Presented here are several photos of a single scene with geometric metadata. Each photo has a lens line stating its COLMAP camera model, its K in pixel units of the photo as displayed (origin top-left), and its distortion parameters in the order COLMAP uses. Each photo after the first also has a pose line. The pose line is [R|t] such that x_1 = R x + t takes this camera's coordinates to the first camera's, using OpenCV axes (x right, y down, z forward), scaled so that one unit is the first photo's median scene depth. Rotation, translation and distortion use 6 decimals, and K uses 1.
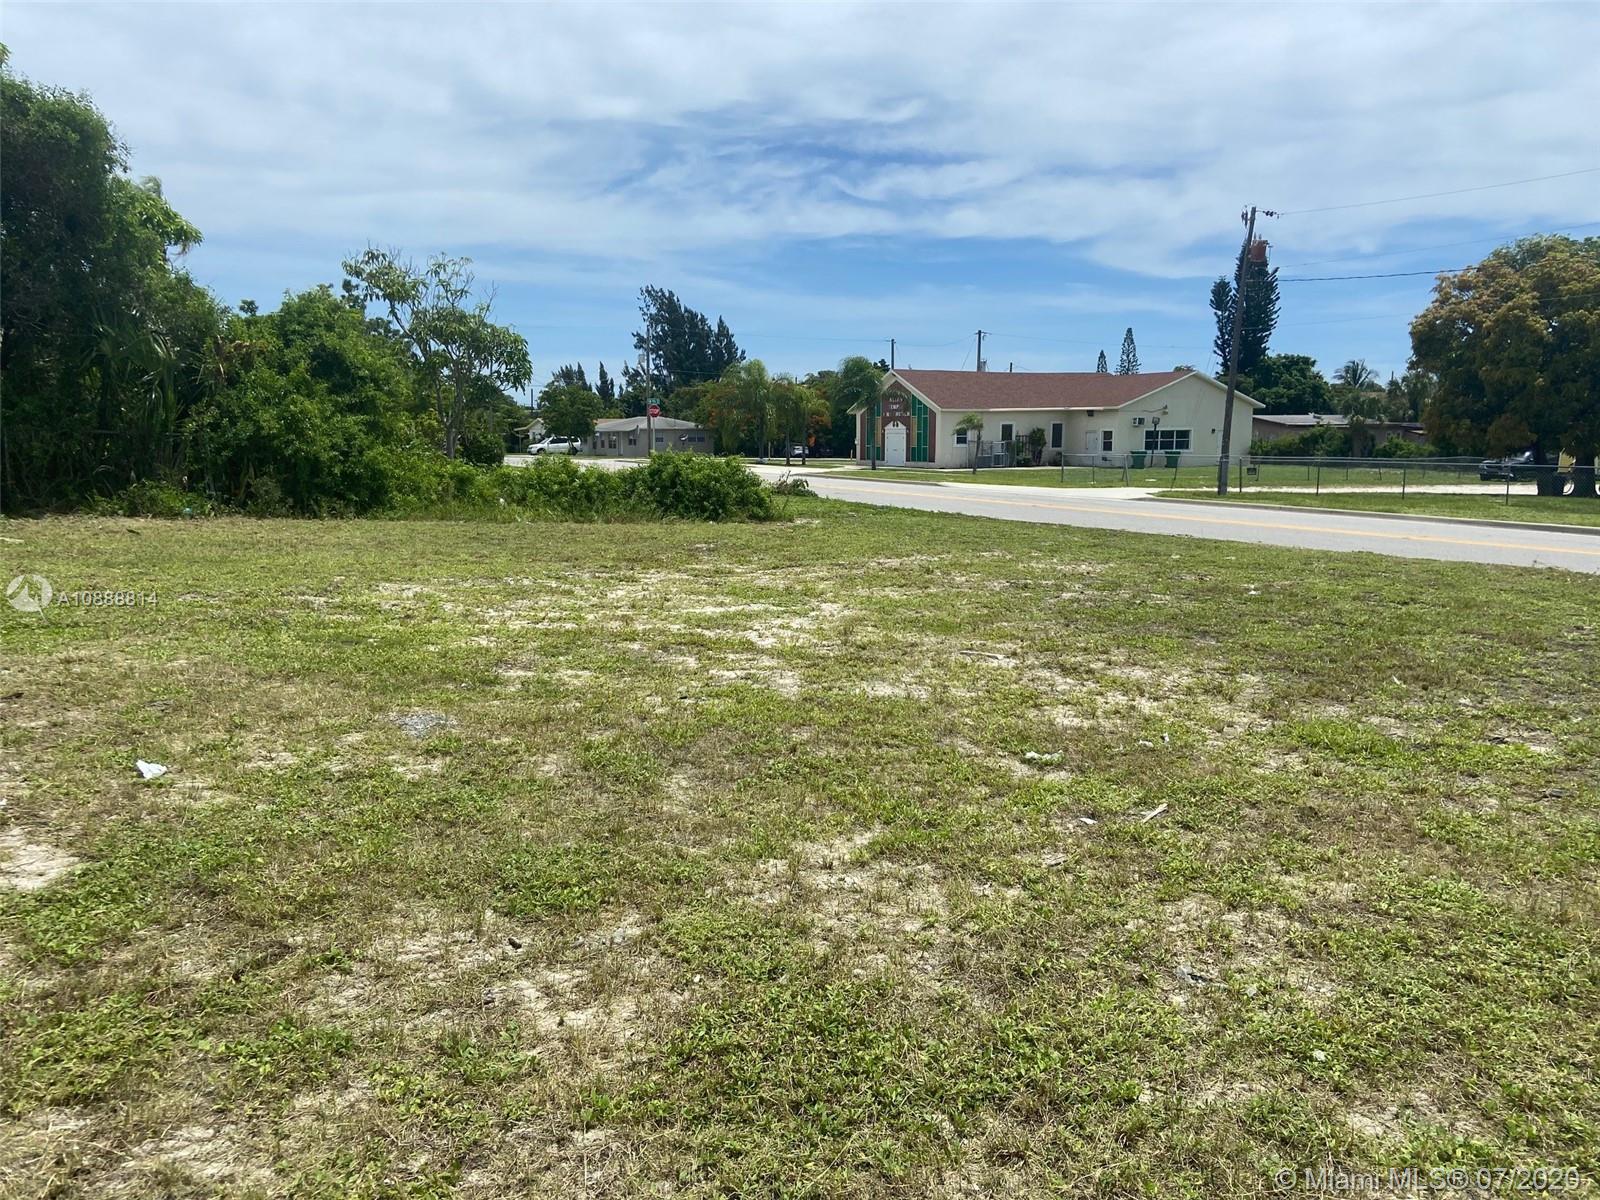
lens RADIAL K [[1190.3, 0, 800.0], [0, 1190.3, 600.0], [0, 0, 1]] dist [0.124320, -0.192025]
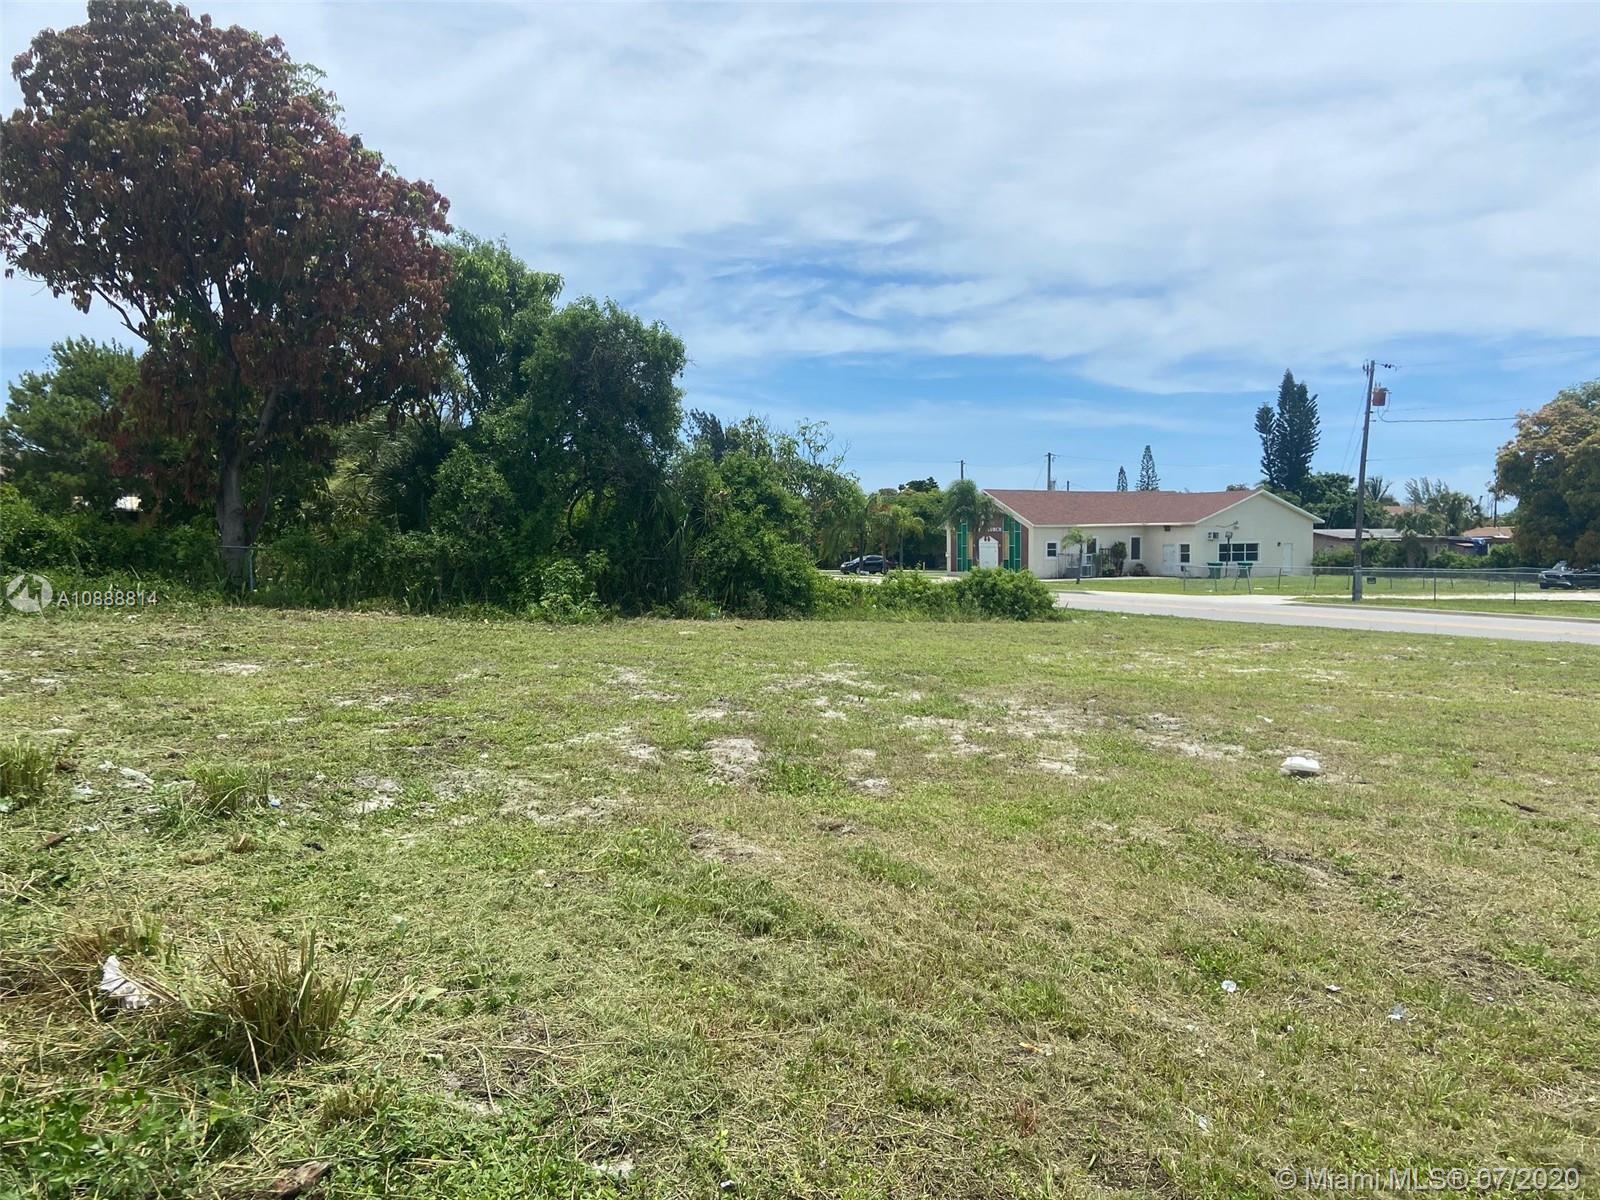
lens RADIAL K [[1204.7, 0, 803.4], [0, 1204.7, 596.1], [0, 0, 1]] dist [0.132372, -0.166582]
pose [[0.999907, -0.006285, 0.012124, -0.103016], [0.007420, 0.995361, -0.095929, 0.009554], [-0.011465, 0.096010, 0.995314, -0.092503]]
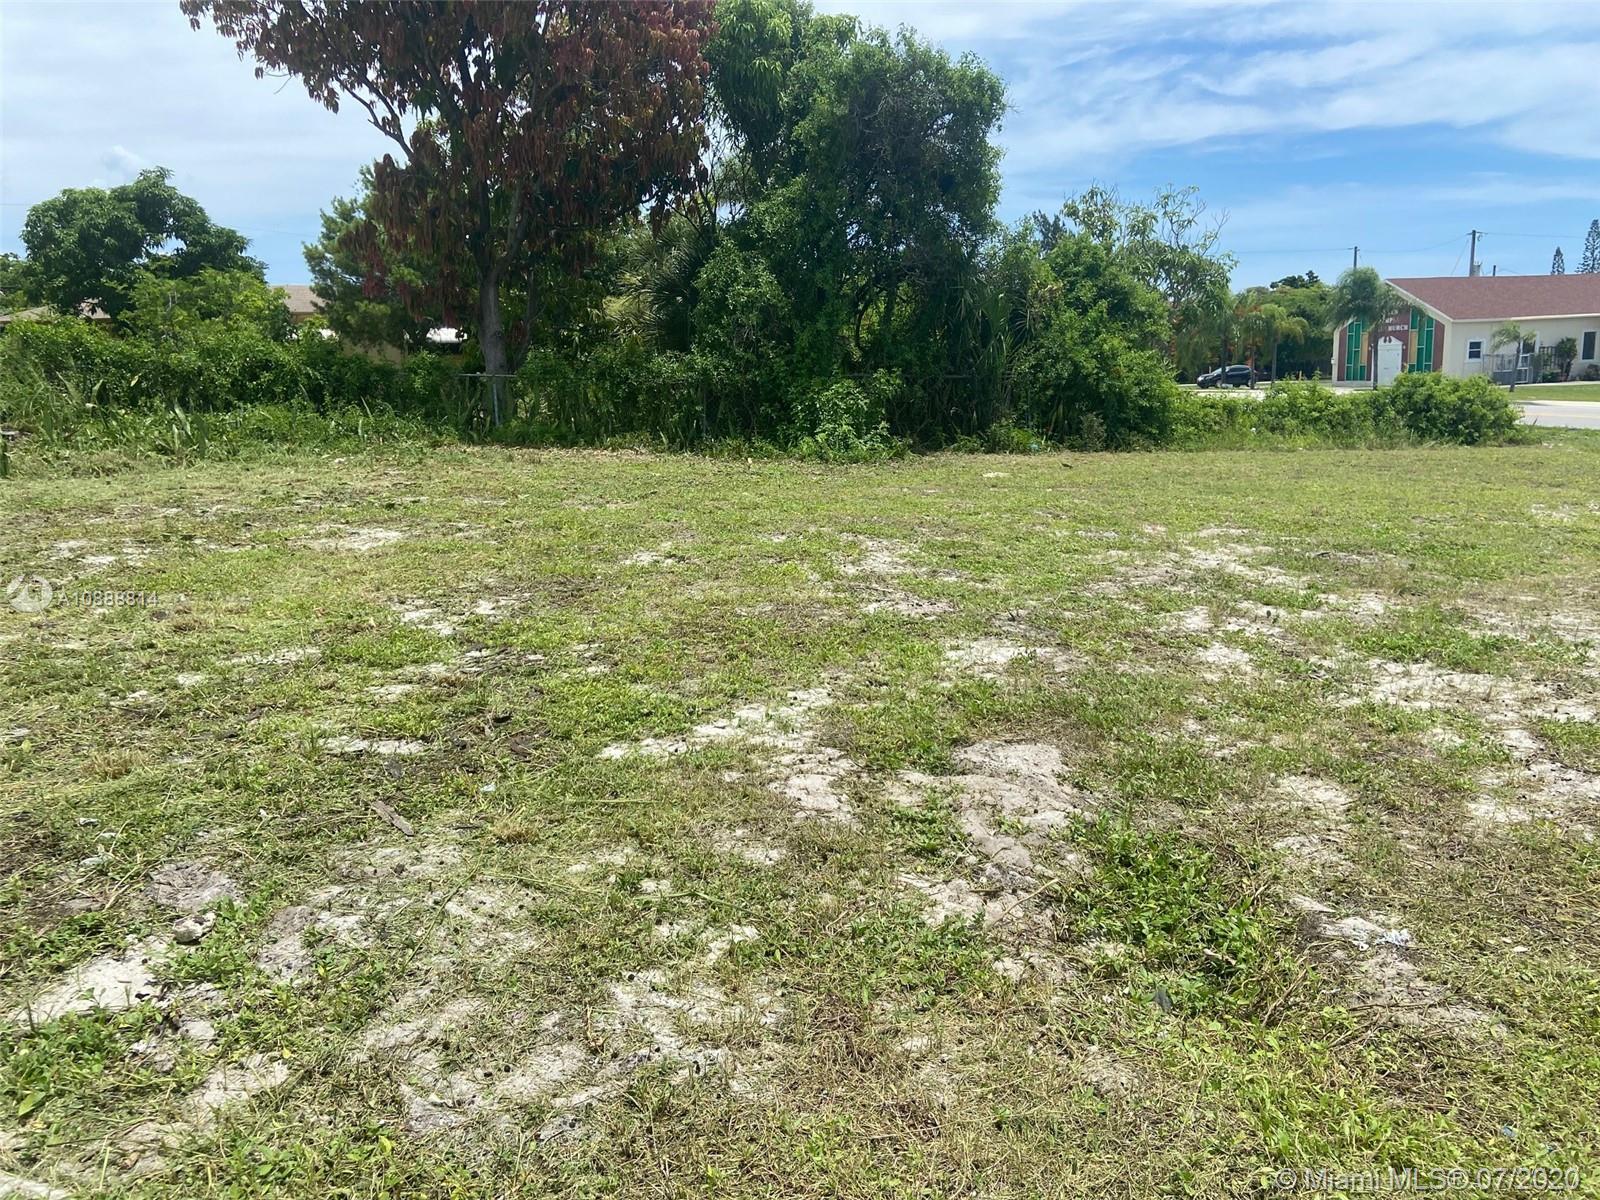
lens RADIAL K [[1204.7, 0, 803.4], [0, 1204.7, 596.1], [0, 0, 1]] dist [0.132372, -0.166582]
pose [[0.965437, 0.013944, -0.260261, -0.103503], [-0.001256, 0.998805, 0.048853, 0.001784], [0.260632, -0.046838, 0.964301, -0.026164]]
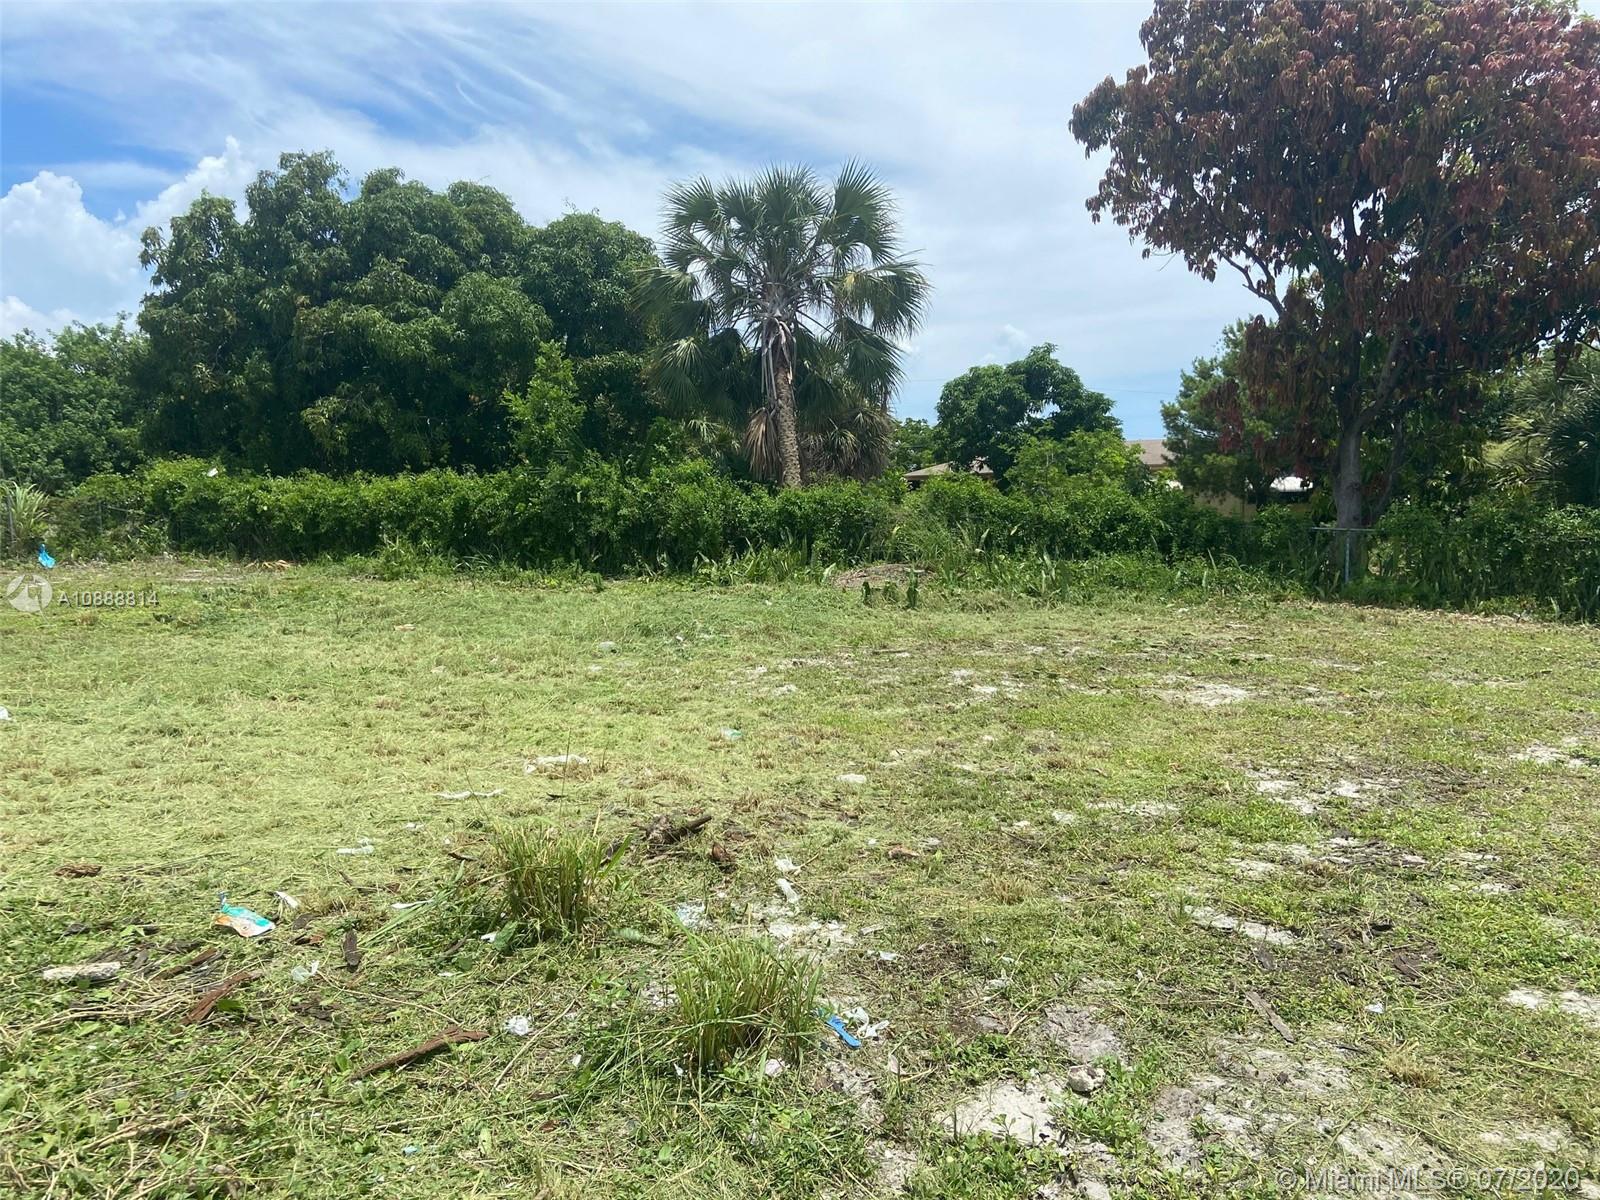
lens RADIAL K [[1204.7, 0, 803.4], [0, 1204.7, 596.1], [0, 0, 1]] dist [0.132372, -0.166582]
pose [[0.613764, 0.035852, -0.788675, -0.106616], [-0.100806, 0.994350, -0.033248, 0.000381], [0.783027, 0.099910, 0.613911, -0.028275]]
